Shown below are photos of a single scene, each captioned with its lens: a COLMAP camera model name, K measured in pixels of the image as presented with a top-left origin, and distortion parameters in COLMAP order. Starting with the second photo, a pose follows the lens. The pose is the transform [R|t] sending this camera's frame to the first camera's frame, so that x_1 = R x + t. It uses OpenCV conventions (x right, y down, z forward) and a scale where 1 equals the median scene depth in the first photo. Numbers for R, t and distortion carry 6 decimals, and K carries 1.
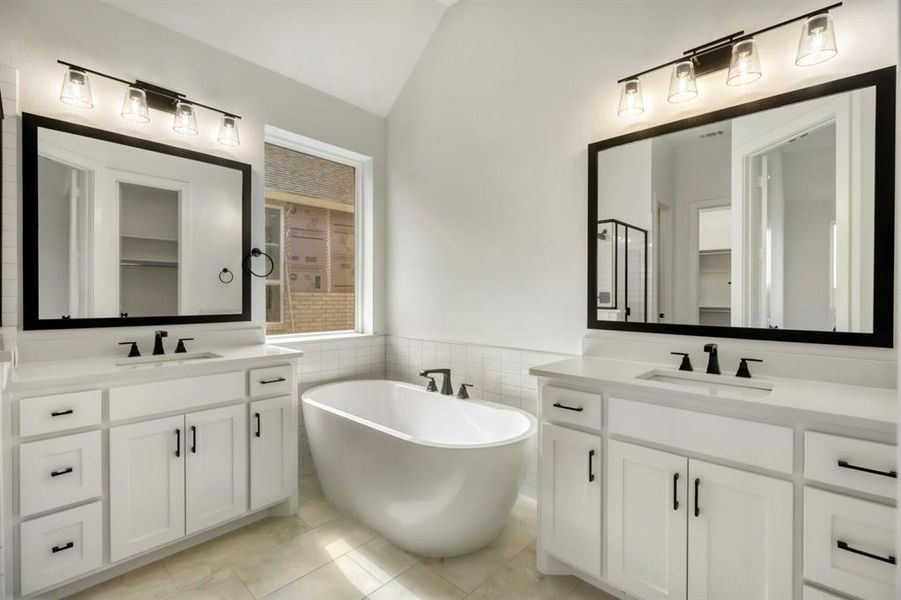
lens RADIAL K [[410.6, 0, 454.7], [0, 410.6, 300.7], [0, 0, 1]] dist [0.000197, 0.000769]
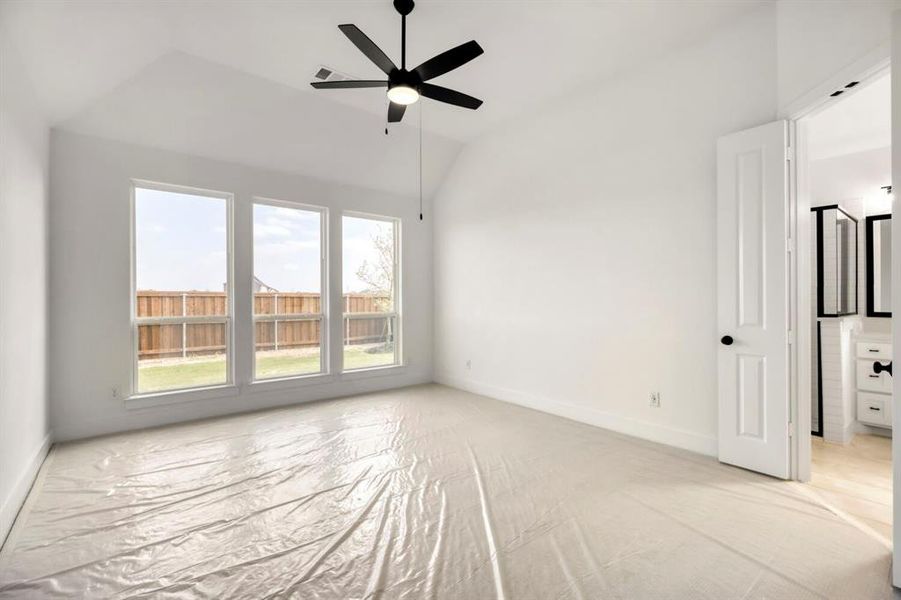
lens RADIAL K [[410.6, 0, 454.1], [0, 410.6, 302.2], [0, 0, 1]] dist [0.000197, 0.000769]
pose [[-0.135944, -0.012424, -0.990639, 1.249093], [-0.005126, 0.999917, -0.011837, 0.028149], [0.990703, 0.003469, -0.135996, -0.772348]]
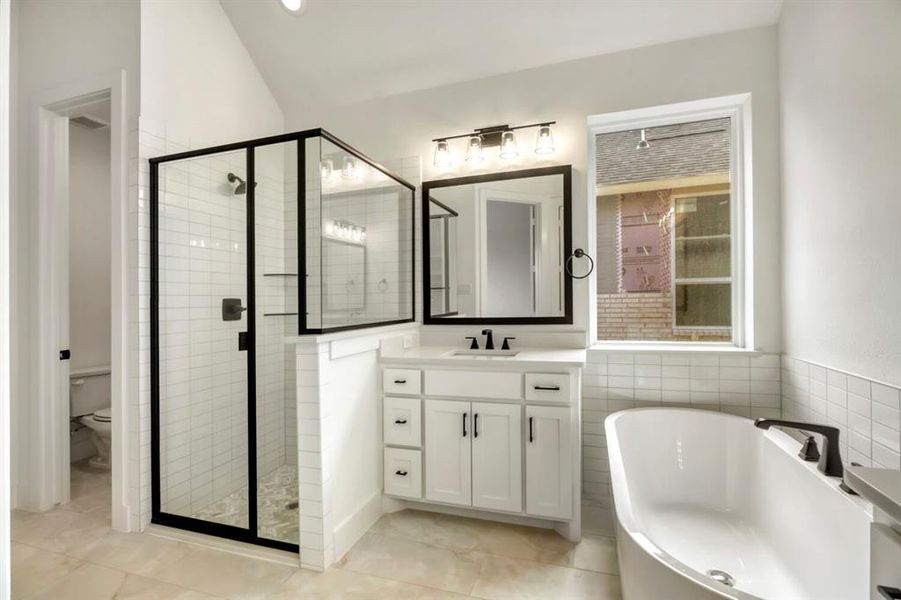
lens RADIAL K [[410.6, 0, 453.7], [0, 410.6, 302.2], [0, 0, 1]] dist [0.000197, 0.000769]
pose [[0.410116, -0.009786, -0.911981, 0.348673], [0.012328, 0.999911, -0.005185, -0.002051], [0.911950, -0.009116, 0.410200, 0.425290]]
